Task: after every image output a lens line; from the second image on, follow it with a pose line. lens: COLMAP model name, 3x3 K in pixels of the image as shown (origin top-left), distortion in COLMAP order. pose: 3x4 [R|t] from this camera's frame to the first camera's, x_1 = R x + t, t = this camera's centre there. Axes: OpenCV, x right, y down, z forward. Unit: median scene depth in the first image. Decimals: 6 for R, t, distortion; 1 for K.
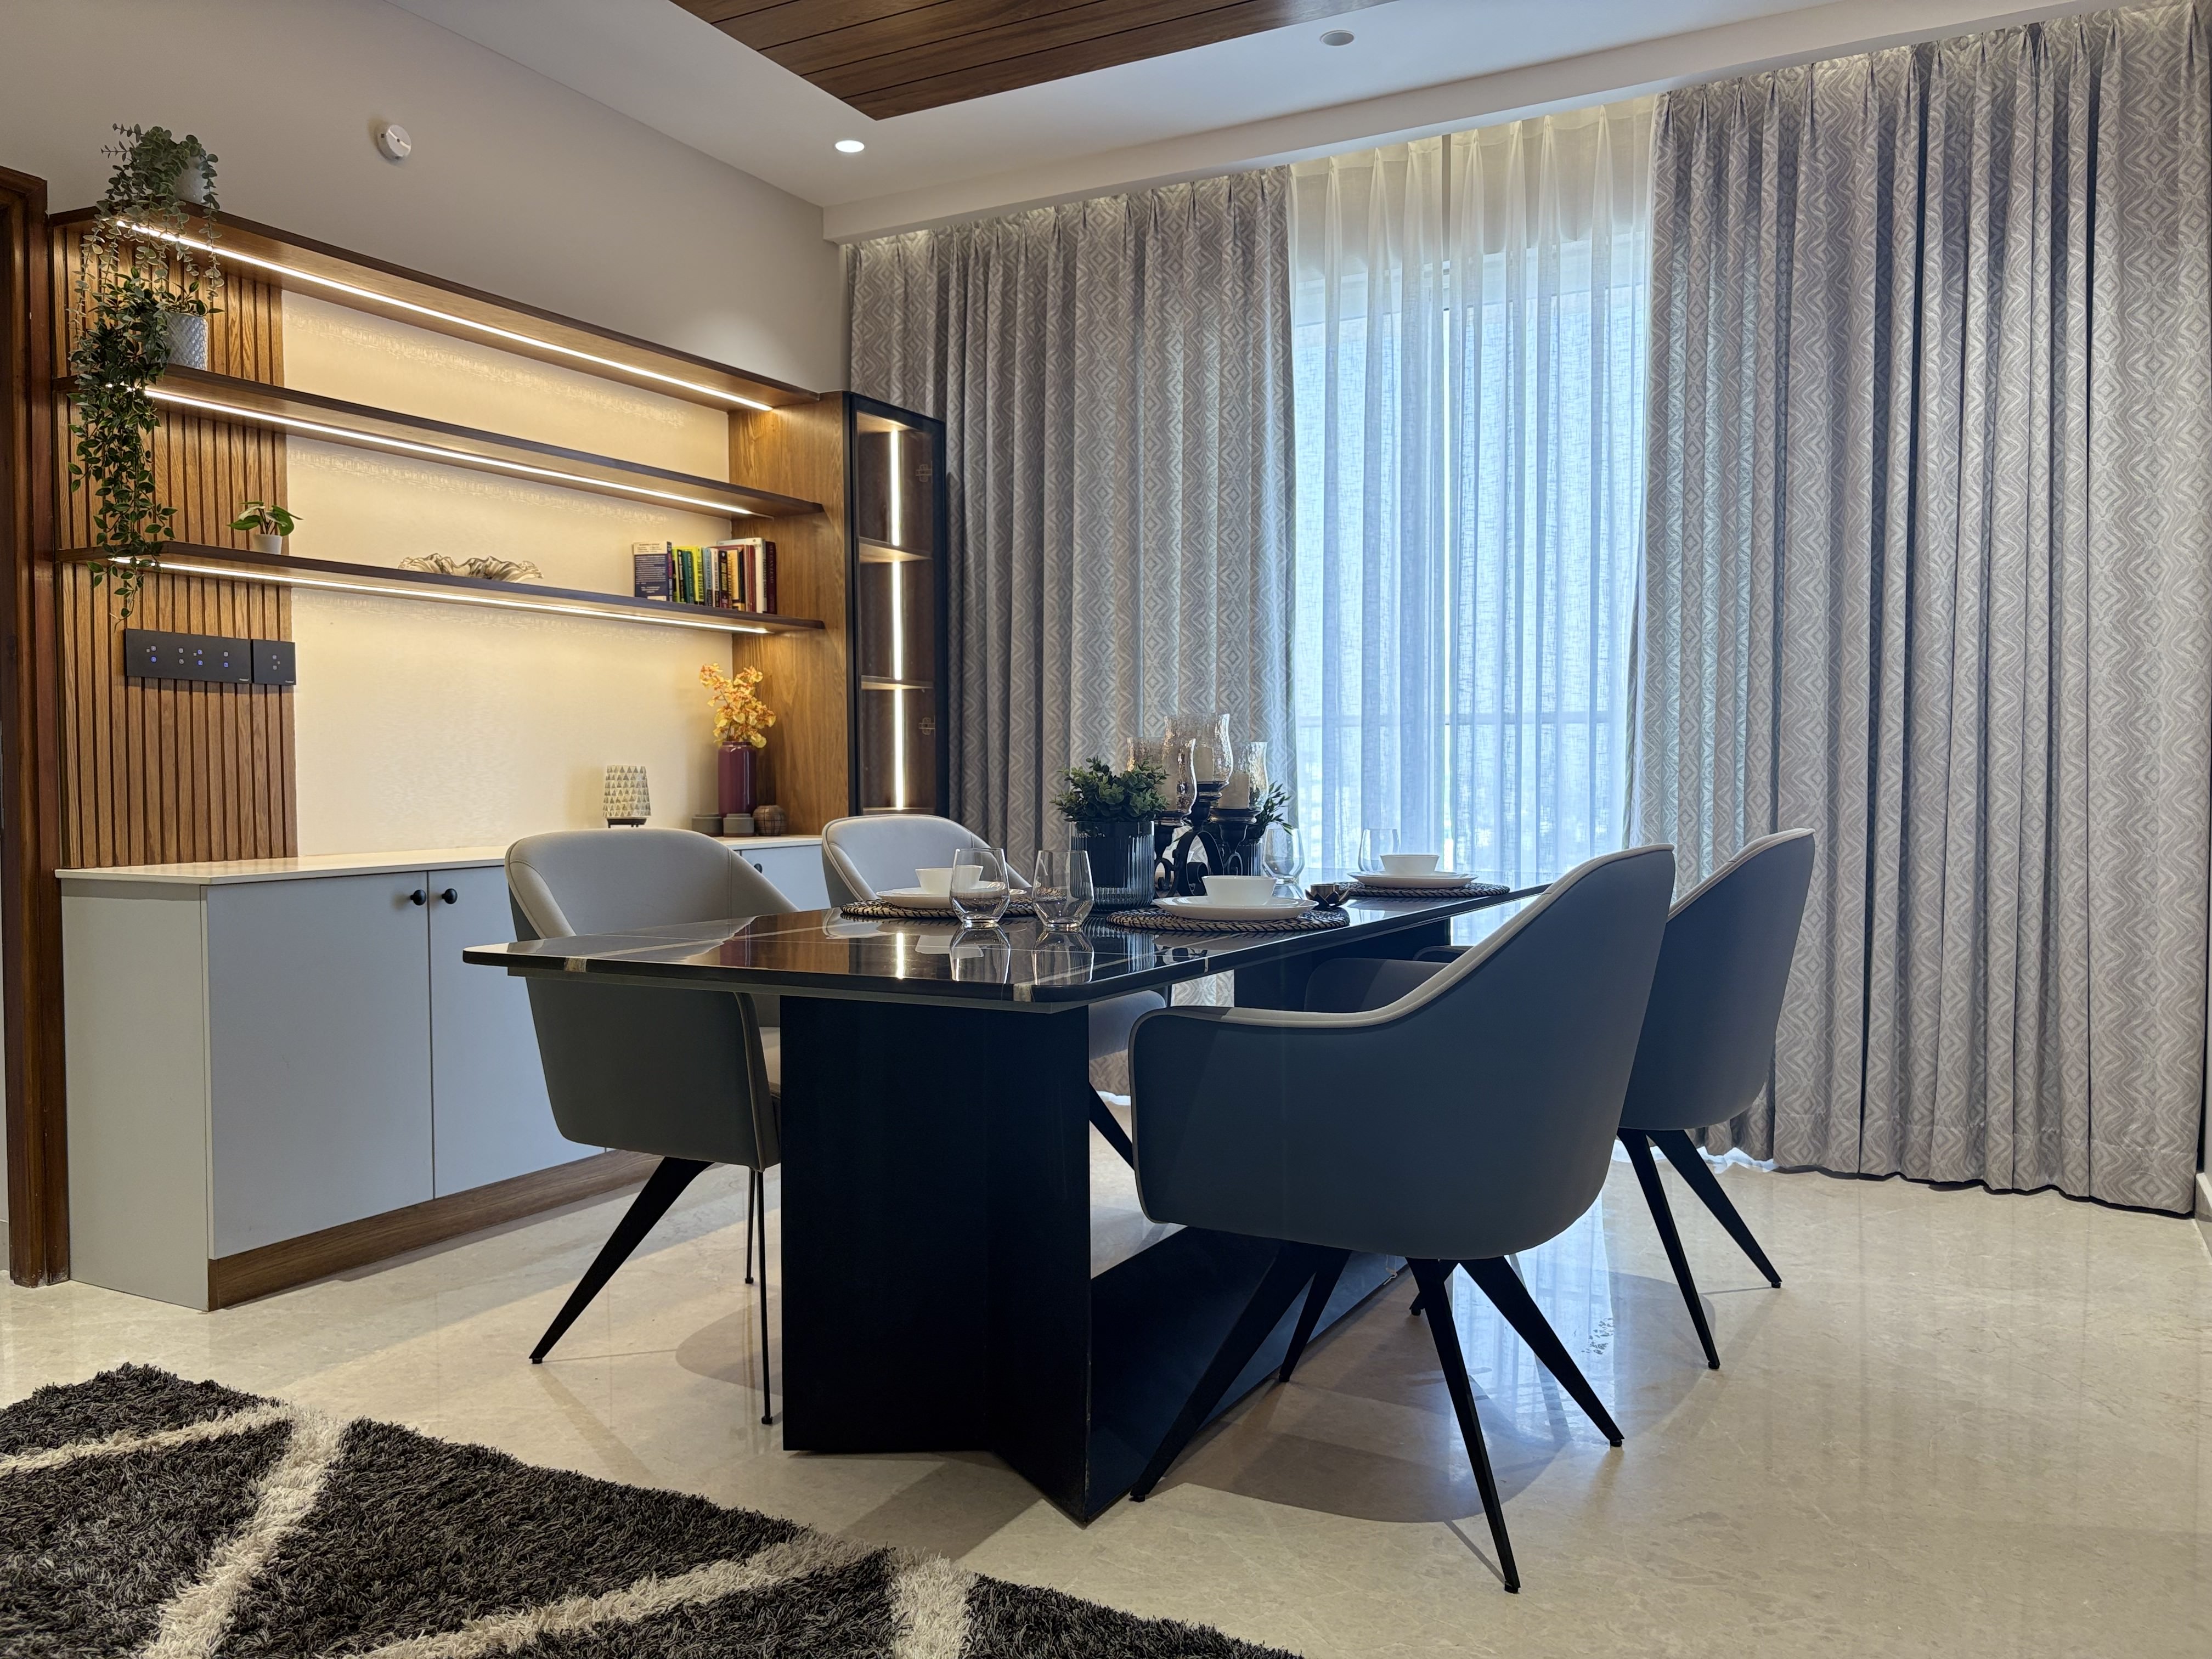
lens RADIAL K [[1710.2, 0, 1098.8], [0, 1710.2, 836.5], [0, 0, 1]] dist [0.054058, -0.064750]
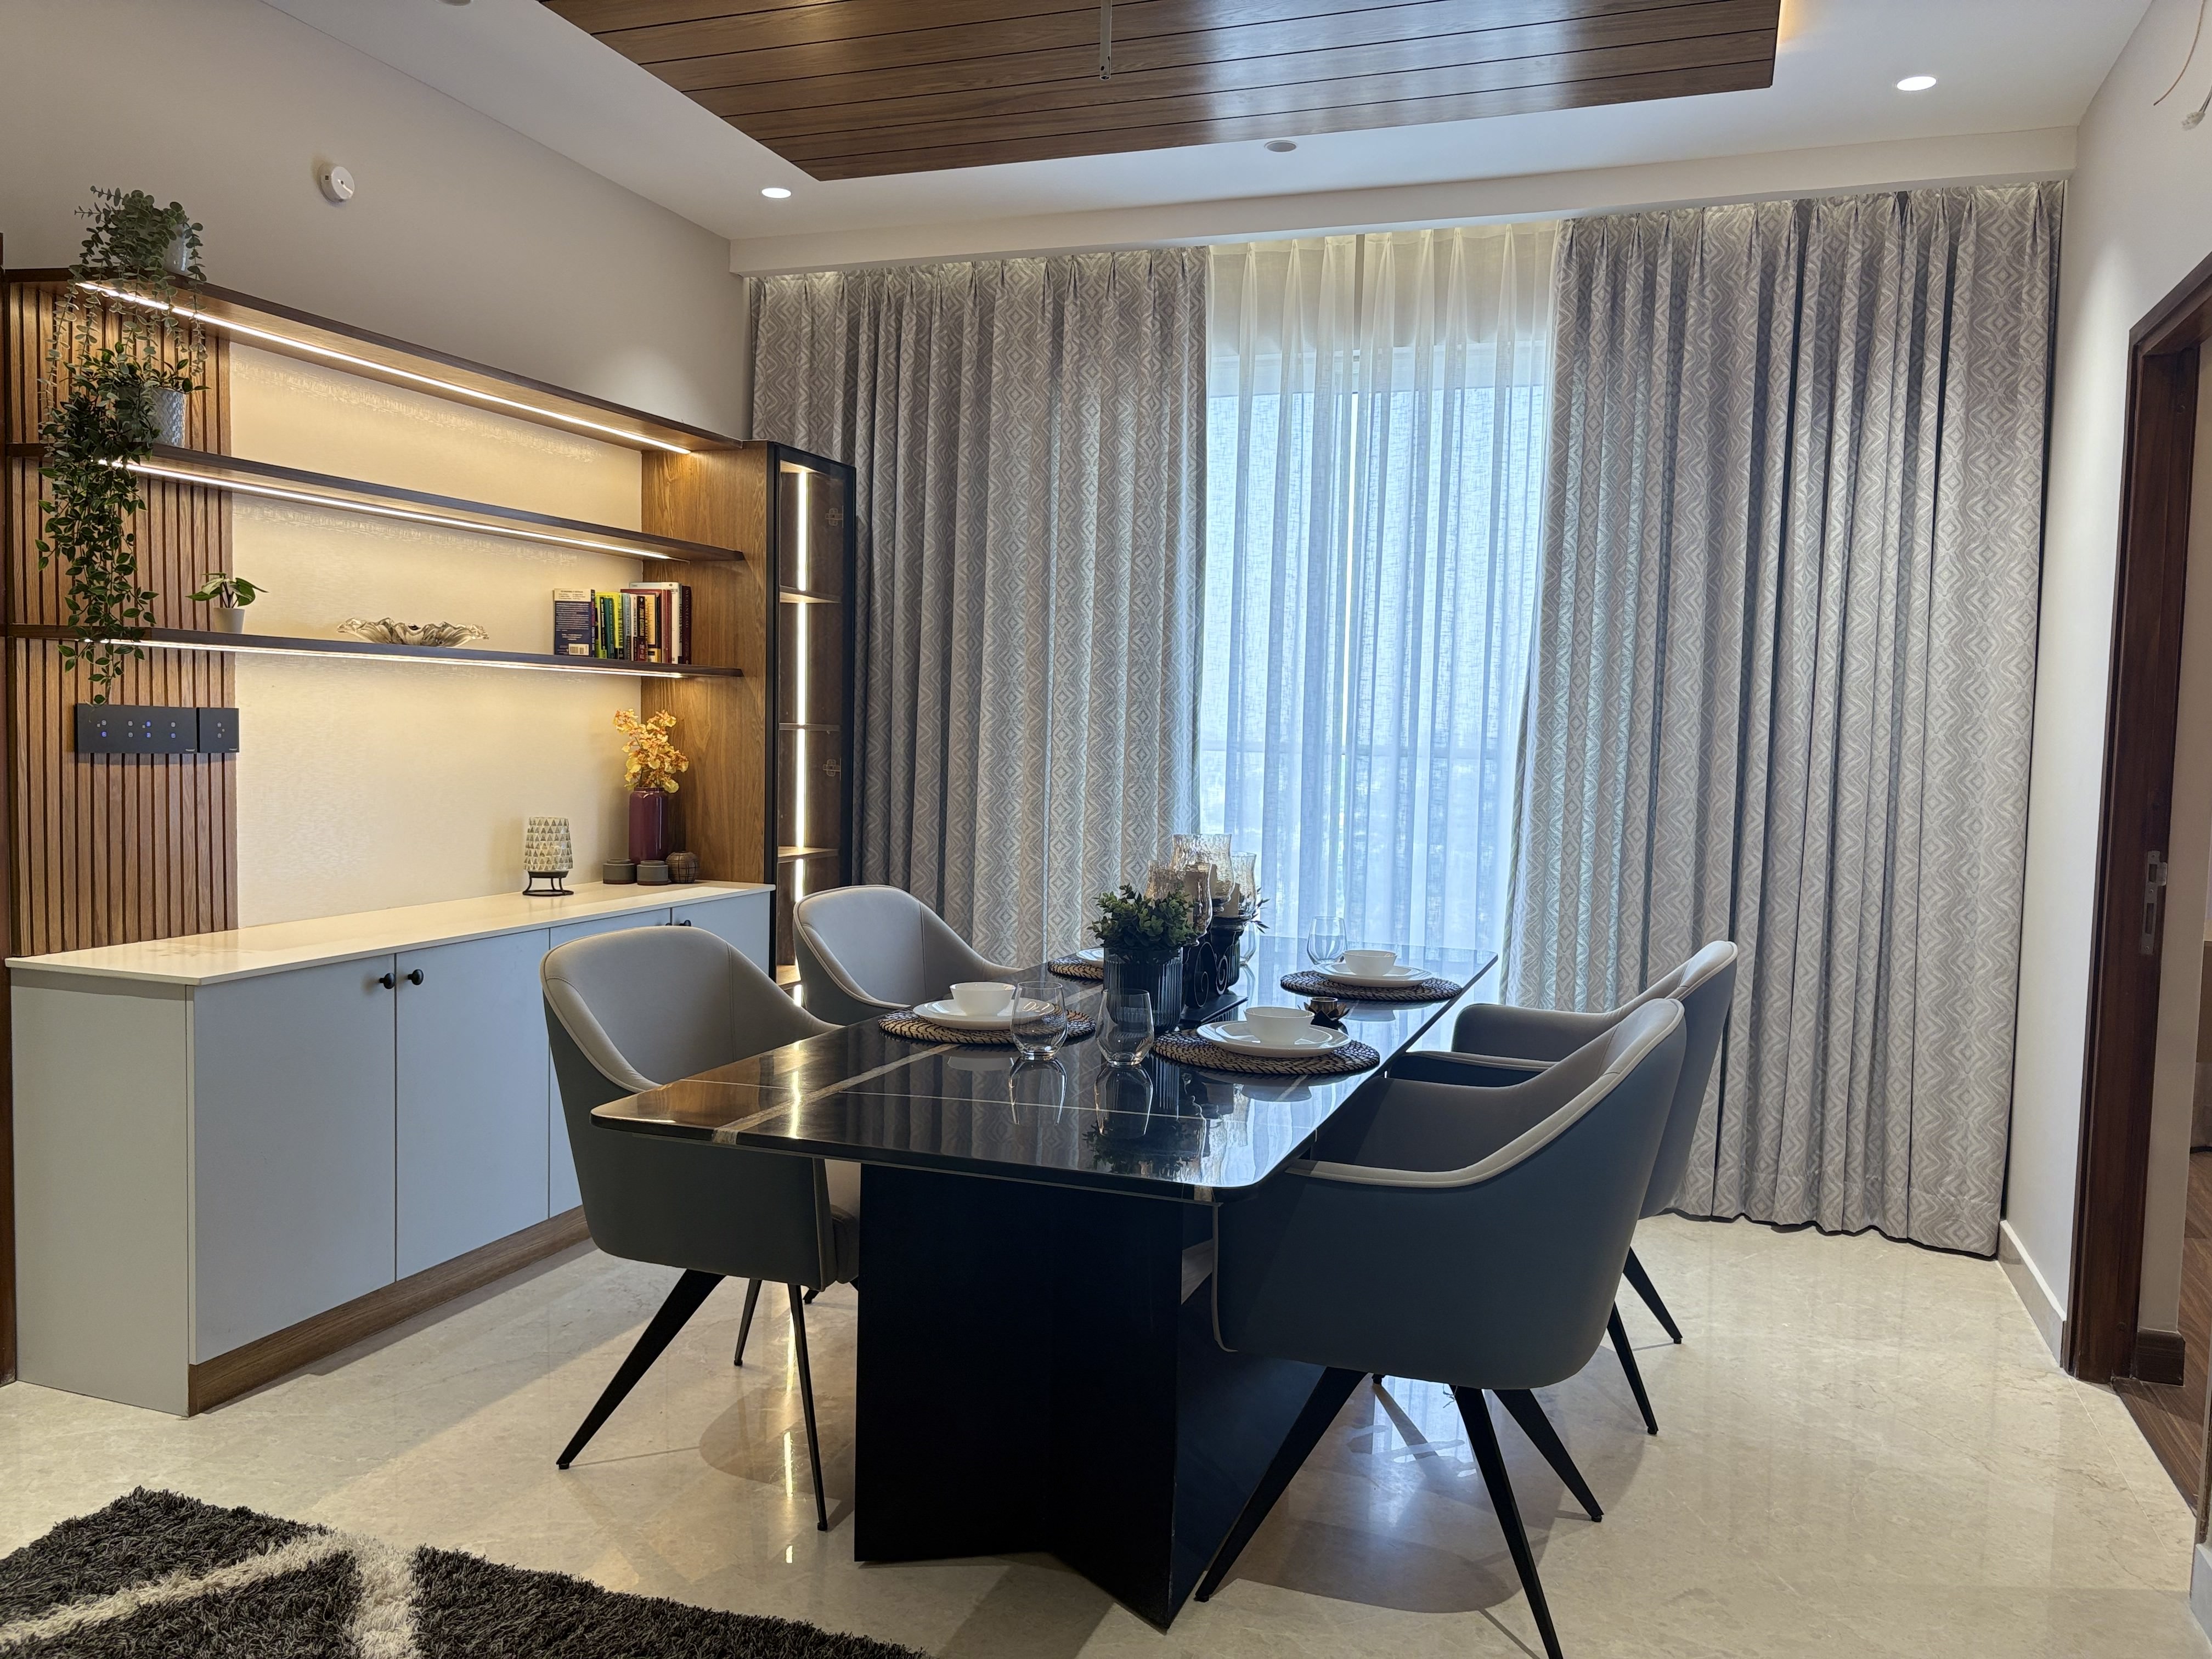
lens RADIAL K [[1710.2, 0, 1103.2], [0, 1710.2, 834.5], [0, 0, 1]] dist [0.054058, -0.064750]
pose [[0.987679, 0.018110, 0.155439, -0.129586], [-0.022878, 0.999319, 0.028941, -0.076996], [-0.154809, -0.032141, 0.987421, -0.030849]]
